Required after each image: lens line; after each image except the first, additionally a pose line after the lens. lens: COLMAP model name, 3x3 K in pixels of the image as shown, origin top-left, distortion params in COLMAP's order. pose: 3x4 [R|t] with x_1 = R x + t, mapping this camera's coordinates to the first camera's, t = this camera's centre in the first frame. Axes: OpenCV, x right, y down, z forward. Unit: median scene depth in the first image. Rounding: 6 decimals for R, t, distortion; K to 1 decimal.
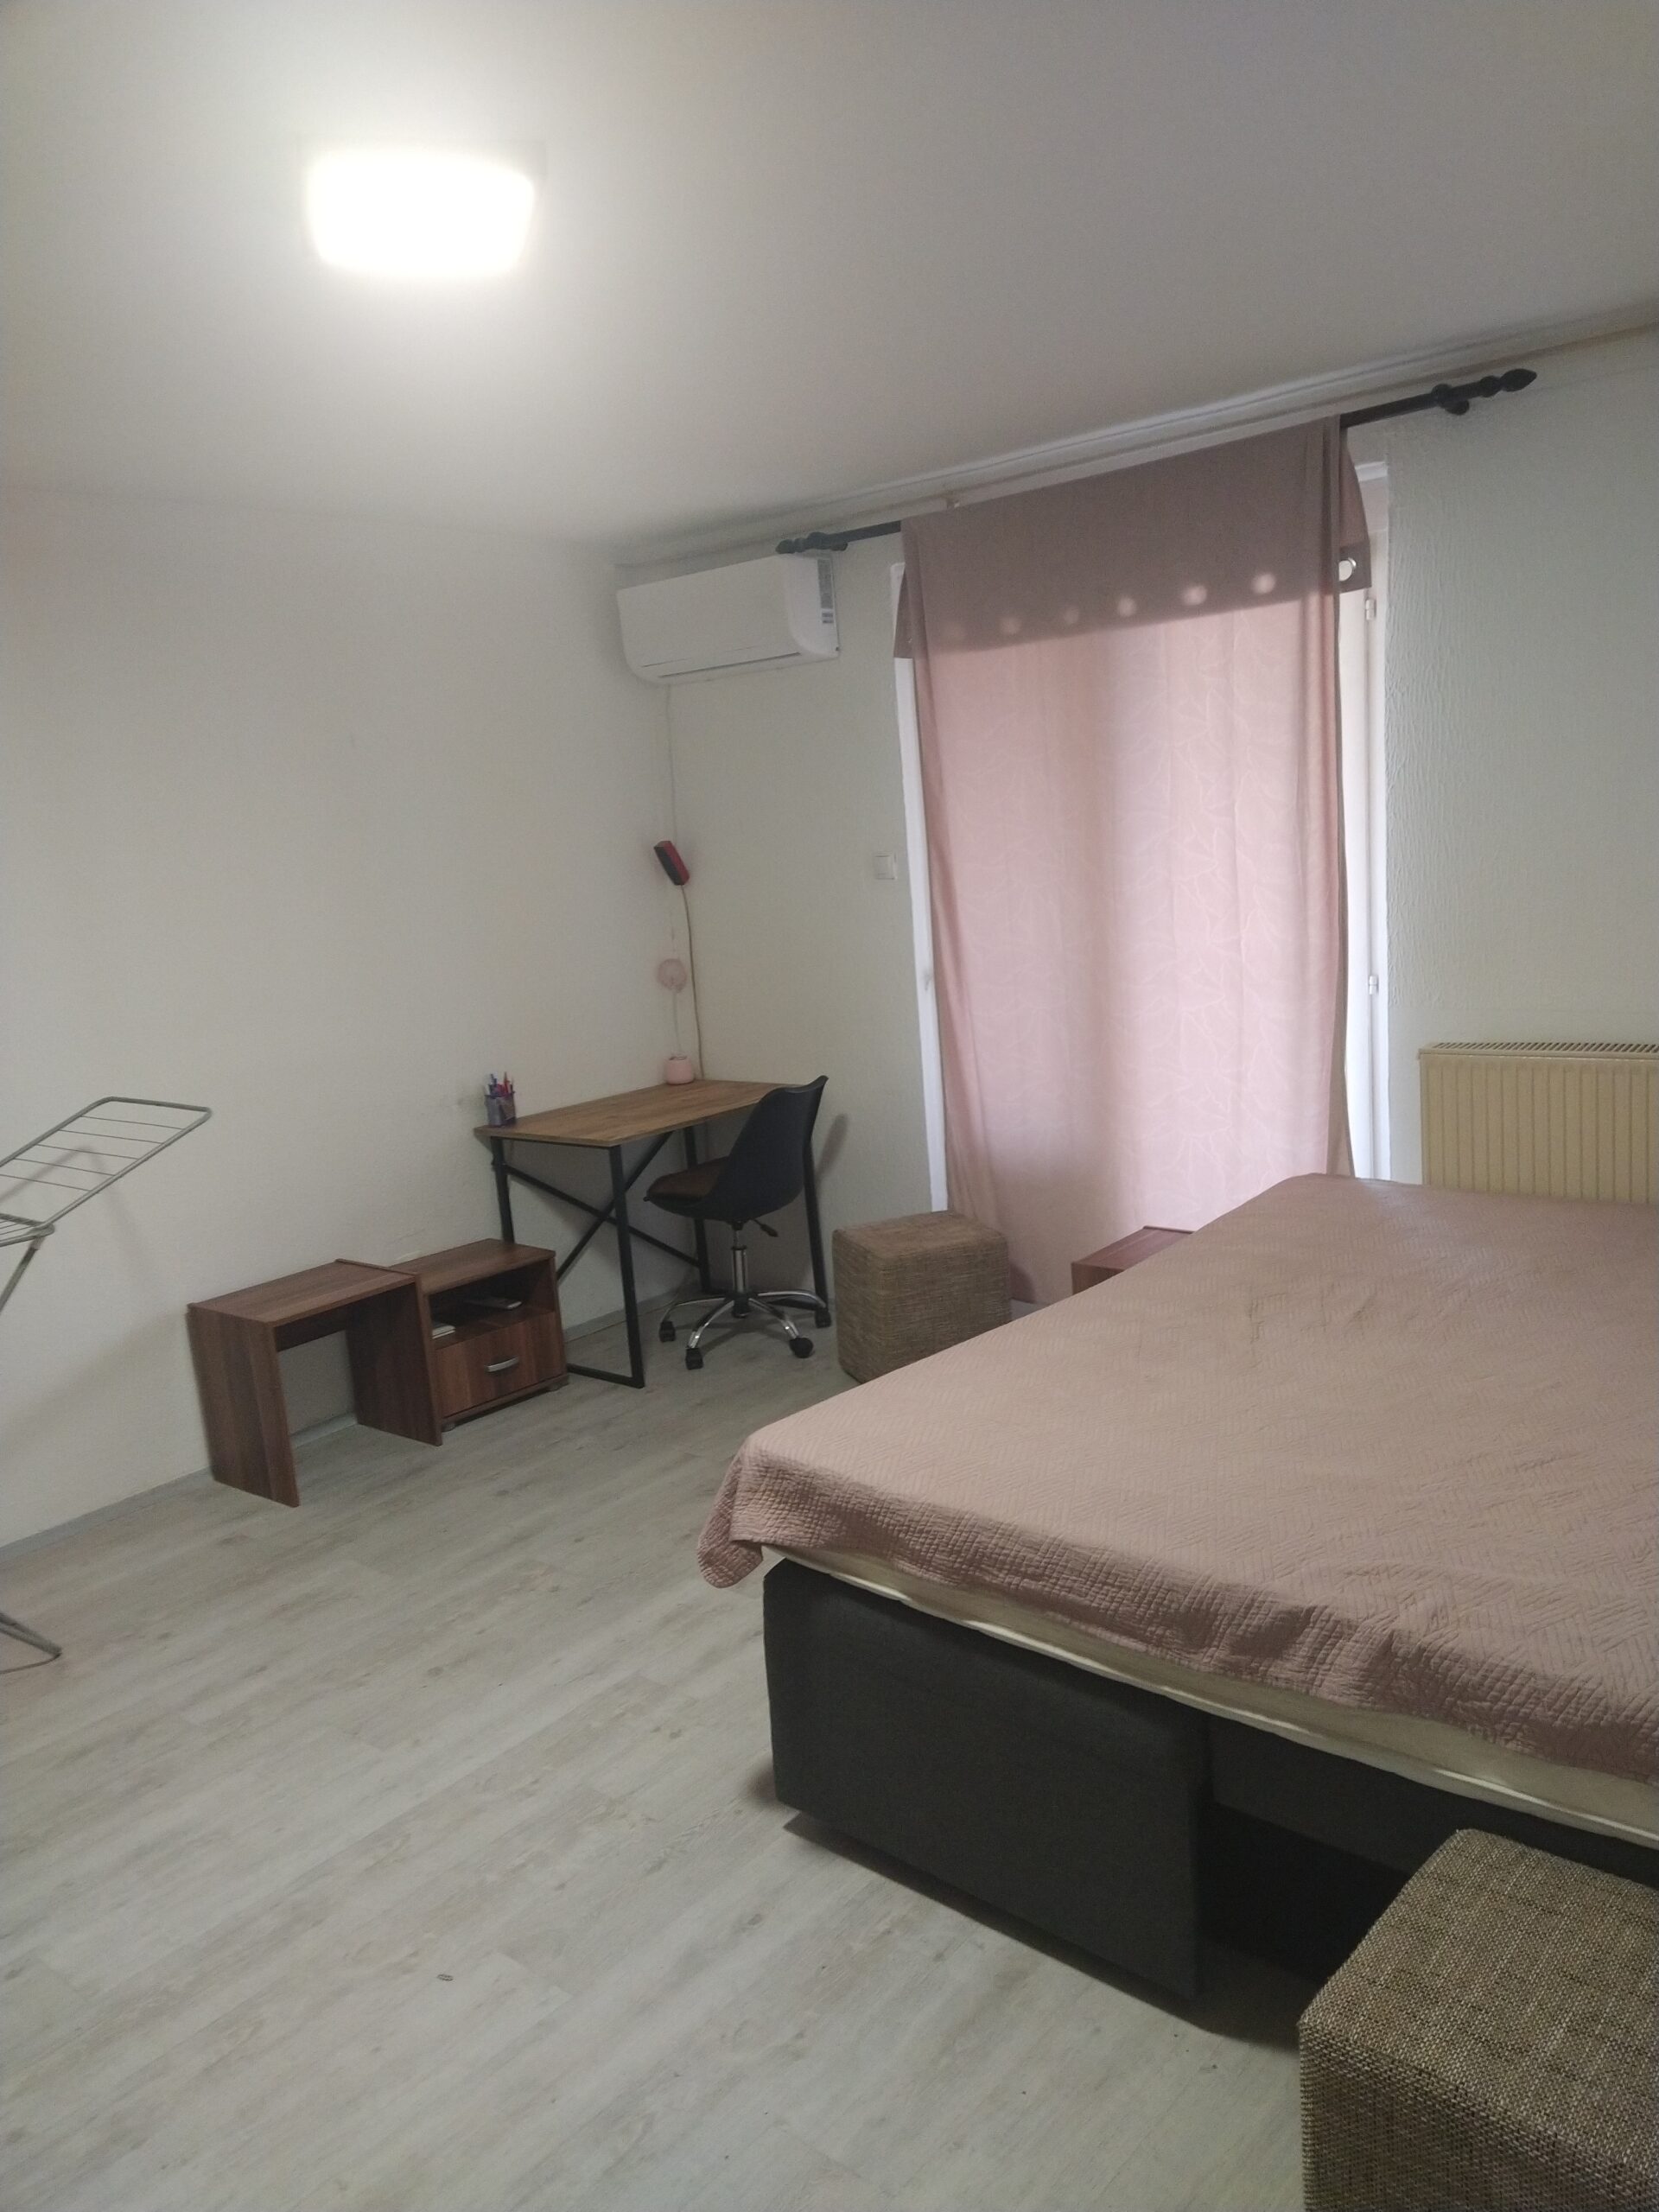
lens RADIAL K [[1605.6, 0, 893.3], [0, 1605.6, 1111.6], [0, 0, 1]] dist [0.133638, -0.171551]
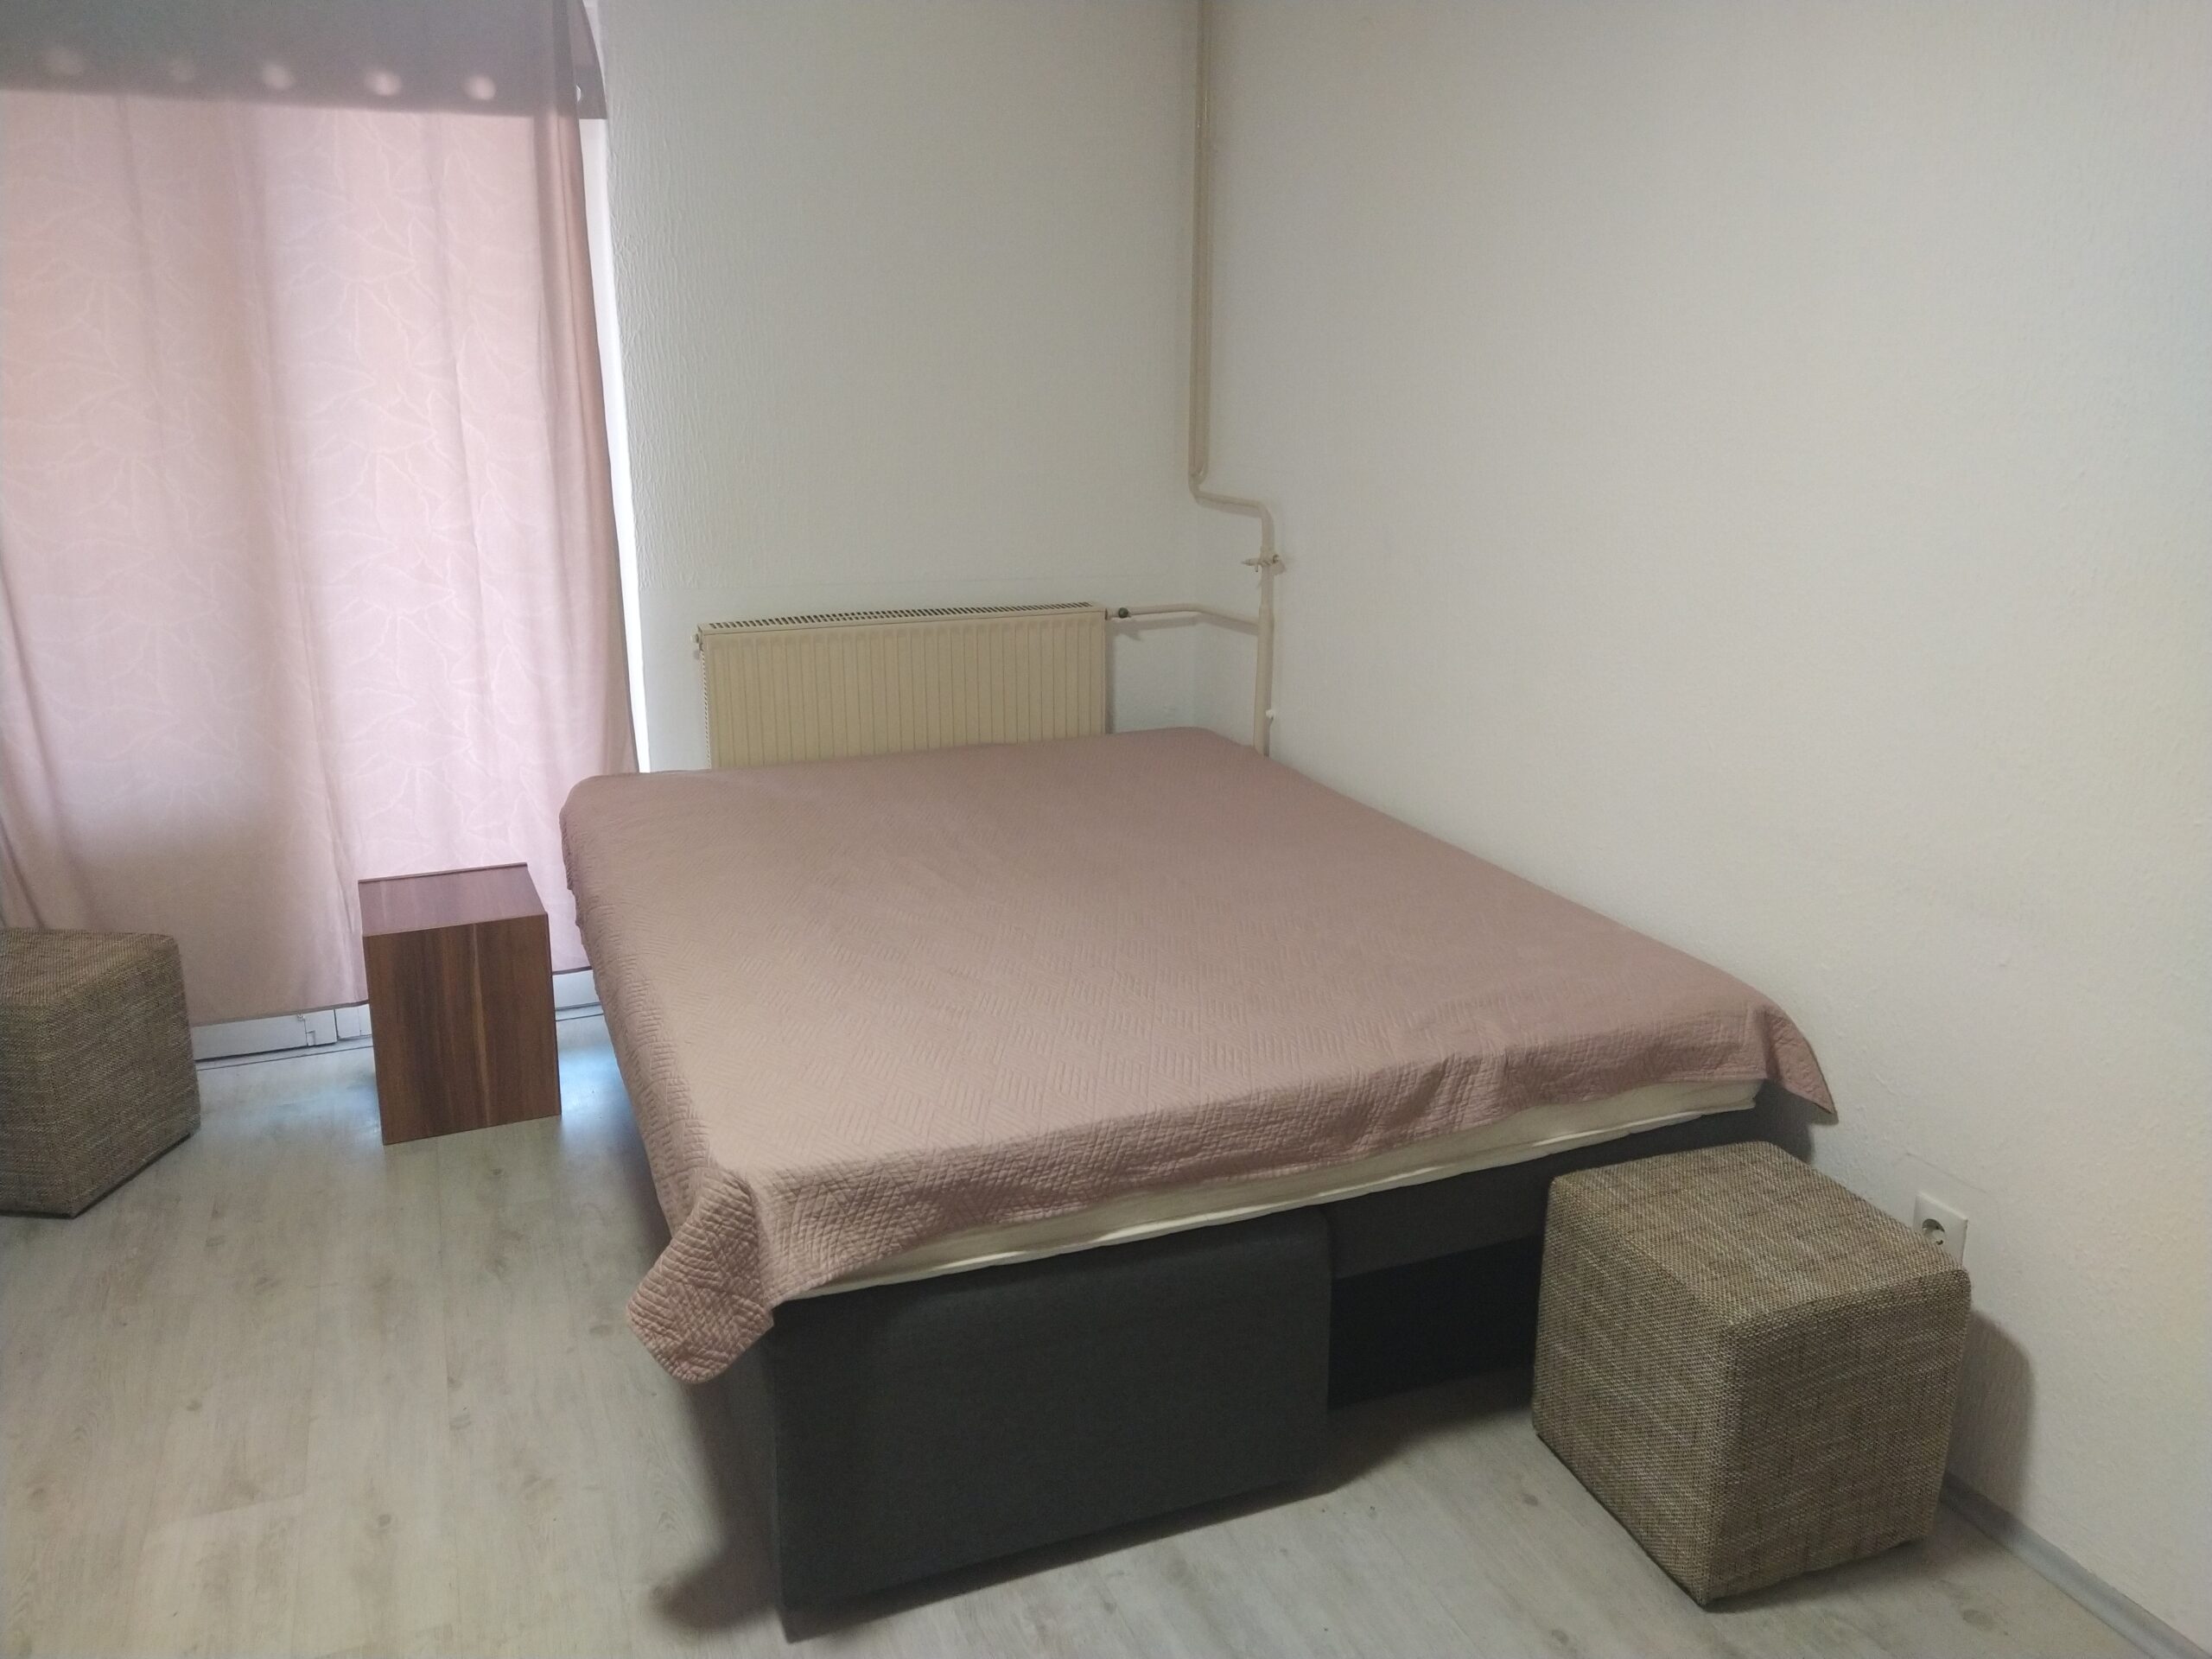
lens RADIAL K [[1605.6, 0, 1094.8], [0, 1605.6, 805.5], [0, 0, 1]] dist [0.133638, -0.171551]
pose [[0.476088, -0.158244, 0.865043, -0.347091], [0.118129, 0.986269, 0.115406, -0.015712], [-0.871427, 0.047243, 0.488244, 0.269915]]
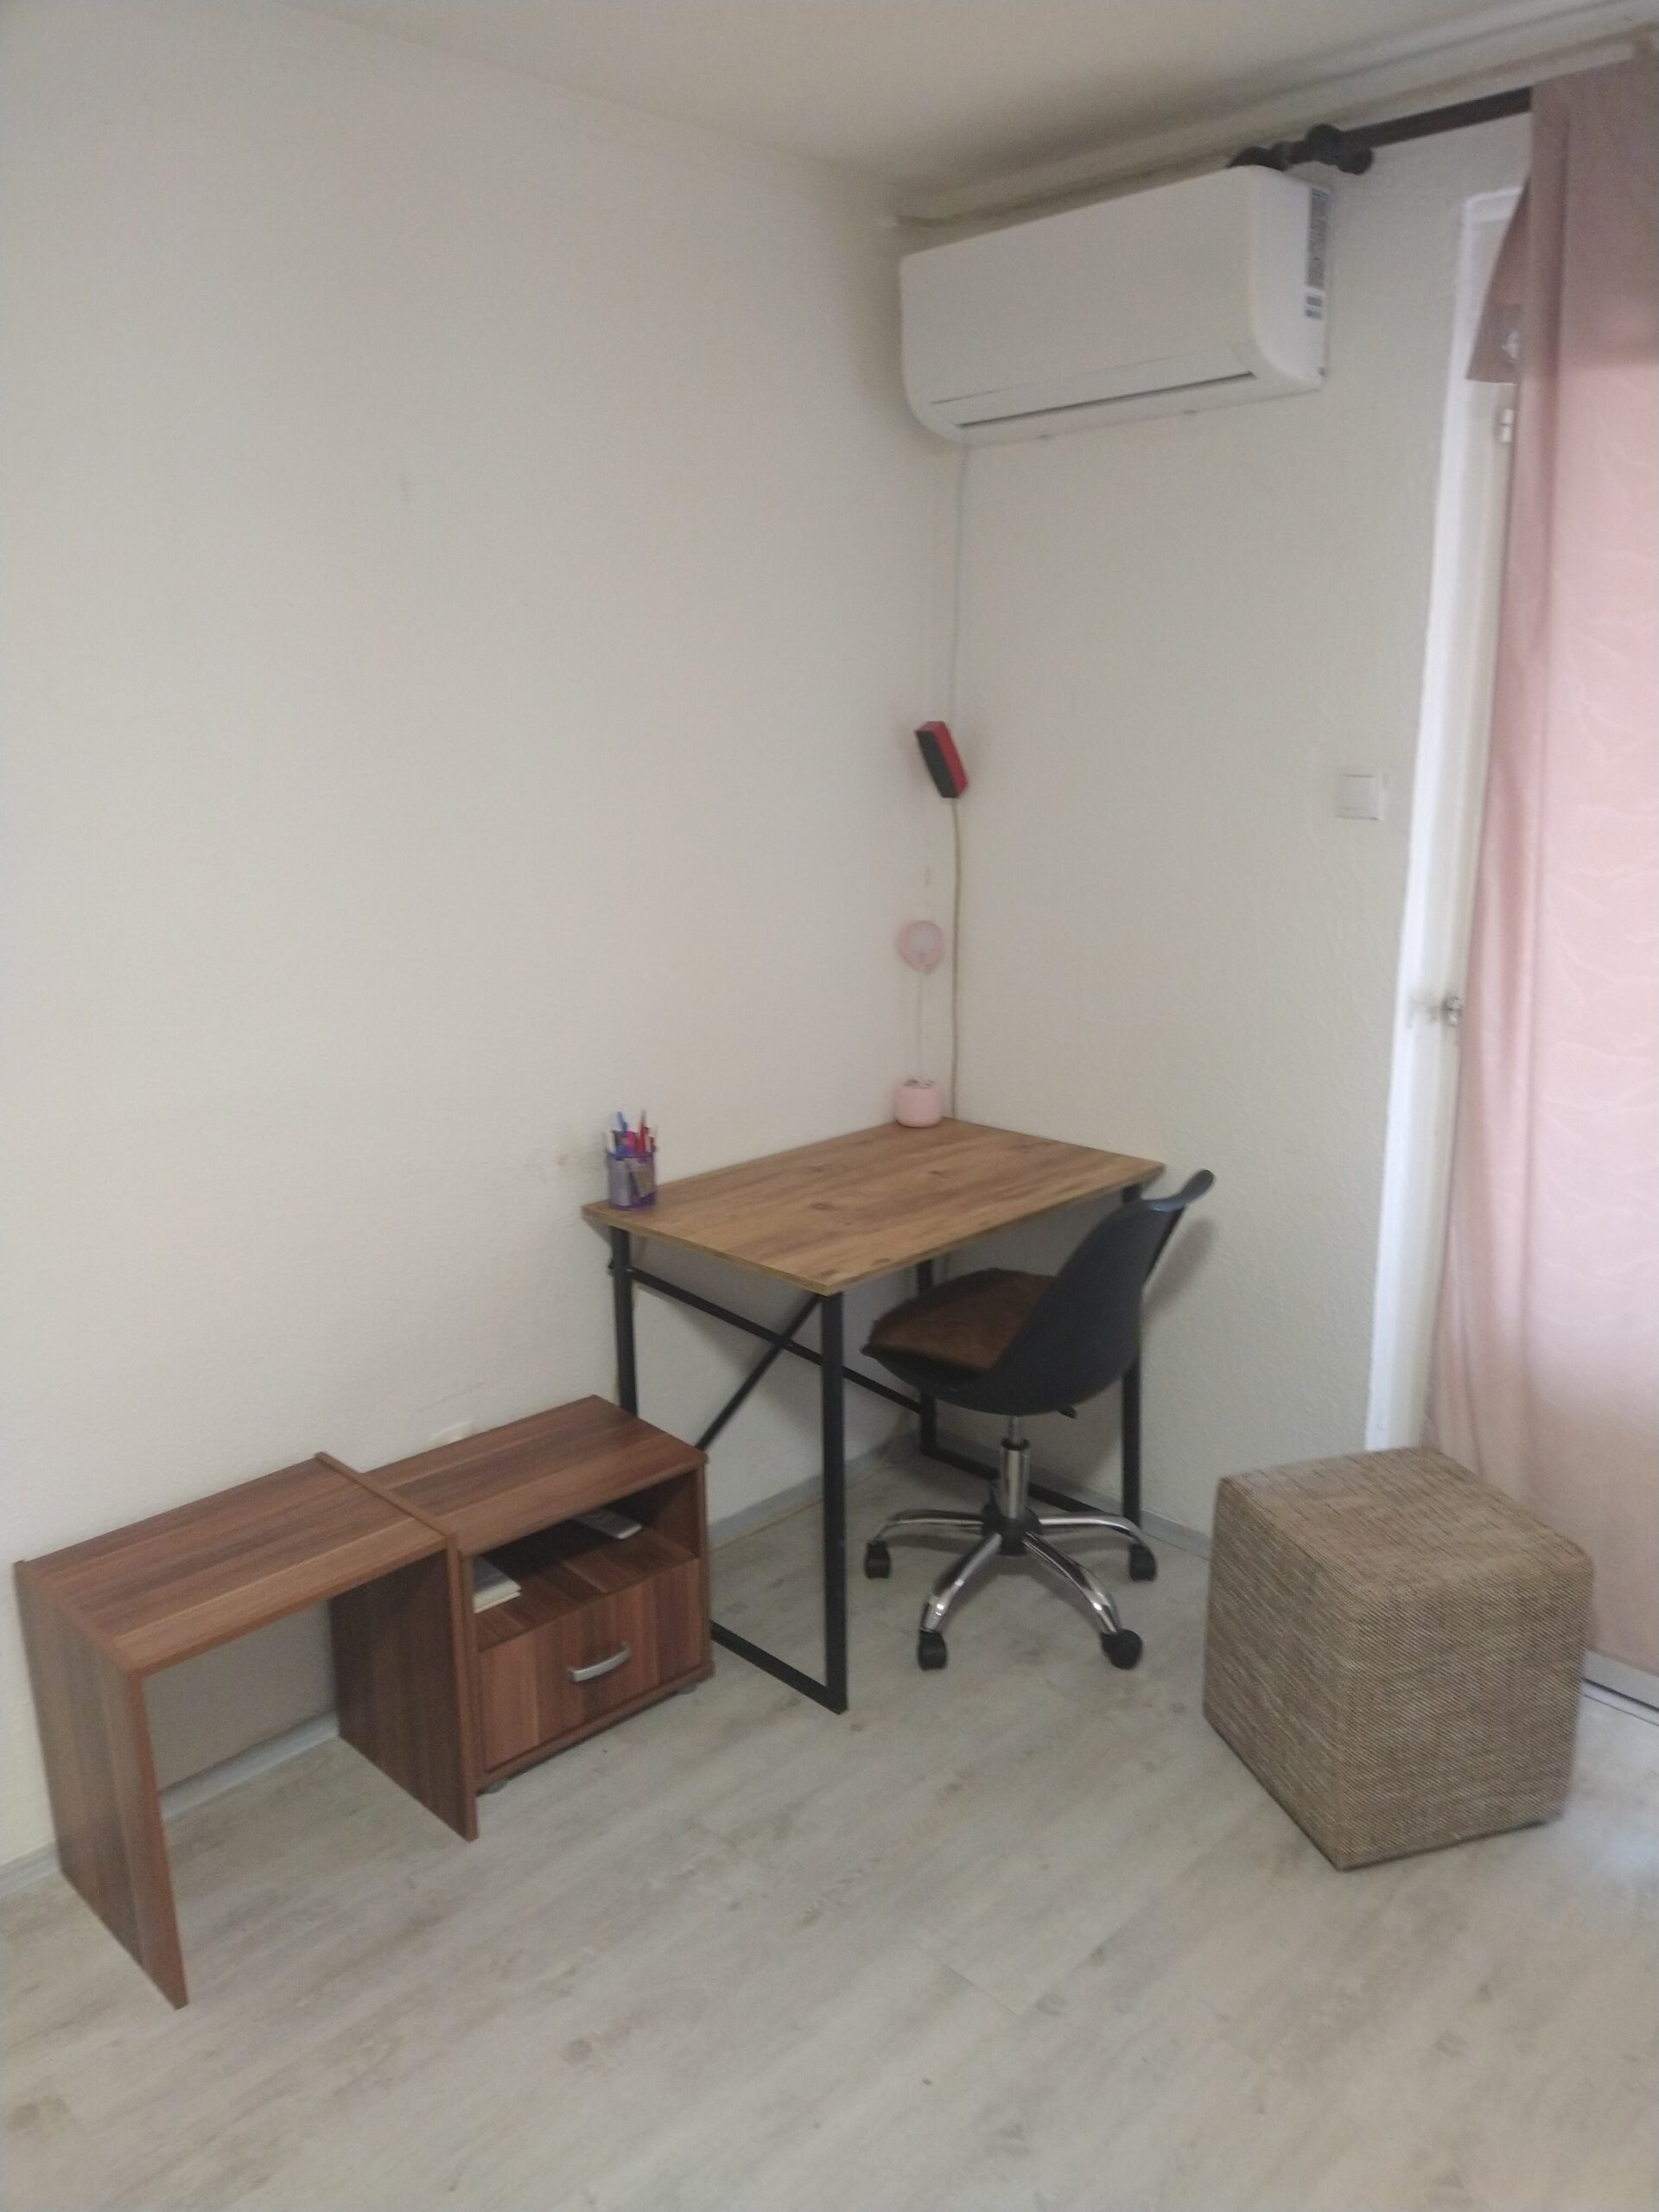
lens RADIAL K [[1605.6, 0, 893.3], [0, 1605.6, 1111.6], [0, 0, 1]] dist [0.133638, -0.171551]
pose [[0.993949, 0.087495, -0.066411, -0.120649], [-0.082837, 0.994108, 0.069912, -0.075969], [0.072137, -0.063987, 0.995340, 0.464127]]
